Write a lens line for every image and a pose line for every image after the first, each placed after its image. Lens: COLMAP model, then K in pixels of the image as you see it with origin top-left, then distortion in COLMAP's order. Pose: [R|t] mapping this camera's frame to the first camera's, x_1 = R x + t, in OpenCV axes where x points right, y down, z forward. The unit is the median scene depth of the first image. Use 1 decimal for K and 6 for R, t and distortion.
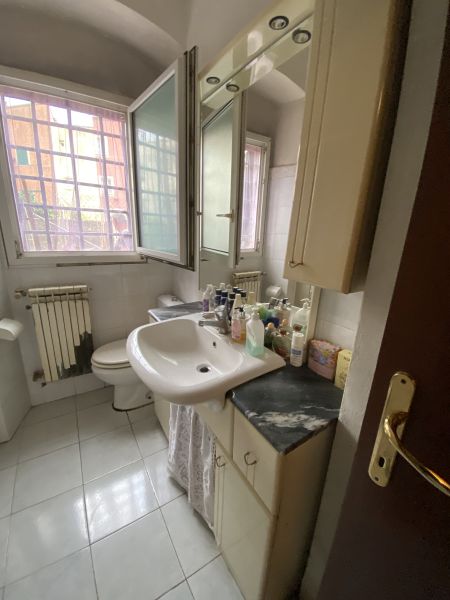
lens RADIAL K [[241.2, 0, 221.6], [0, 241.2, 298.8], [0, 0, 1]] dist [-0.004611, -0.001102]
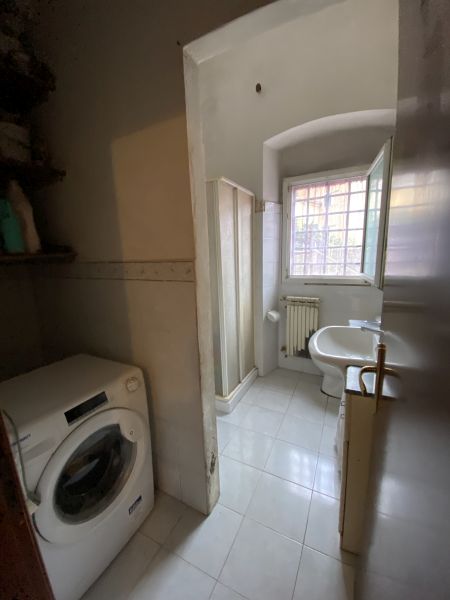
lens RADIAL K [[241.2, 0, 226.3], [0, 241.2, 297.7], [0, 0, 1]] dist [-0.004611, -0.001102]
pose [[0.520022, 0.094286, -0.848933, 0.399905], [-0.181699, 0.983352, -0.002086, 0.047655], [0.834603, 0.155335, 0.528496, -0.257428]]
